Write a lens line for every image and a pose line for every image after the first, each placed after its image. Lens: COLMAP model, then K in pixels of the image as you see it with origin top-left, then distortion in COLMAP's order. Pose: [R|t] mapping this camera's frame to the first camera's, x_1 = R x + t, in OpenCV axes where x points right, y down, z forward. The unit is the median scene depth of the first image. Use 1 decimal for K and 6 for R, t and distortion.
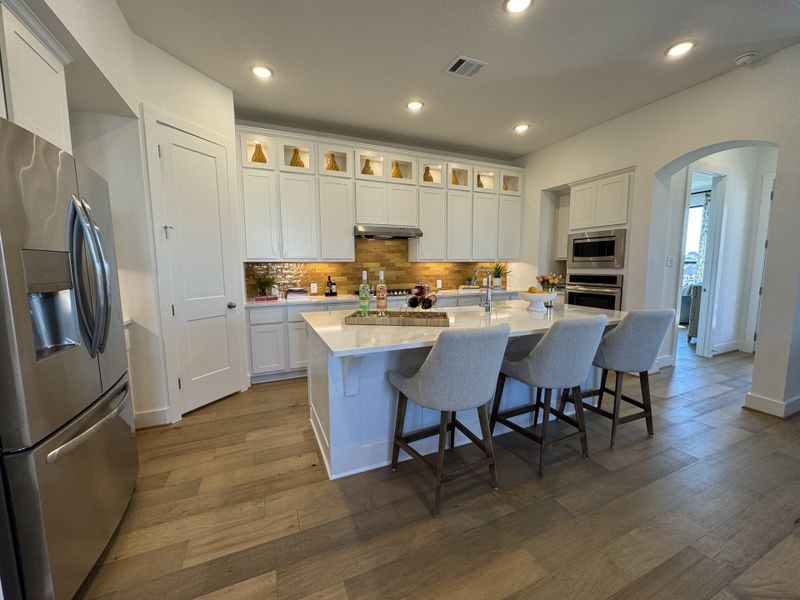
lens RADIAL K [[317.1, 0, 399.2], [0, 317.1, 298.9], [0, 0, 1]] dist [0.000656, -0.000003]
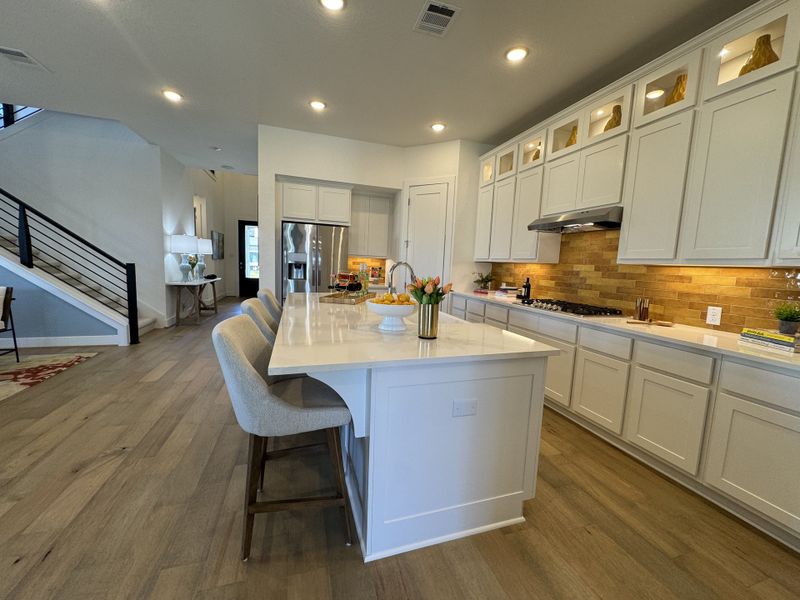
lens RADIAL K [[317.1, 0, 399.7], [0, 317.1, 299.9], [0, 0, 1]] dist [0.000656, -0.000003]
pose [[-0.102083, 0.116371, -0.987946, 0.640027], [-0.148800, 0.980174, 0.130831, -0.064894], [0.983584, 0.160362, -0.082744, 0.629666]]
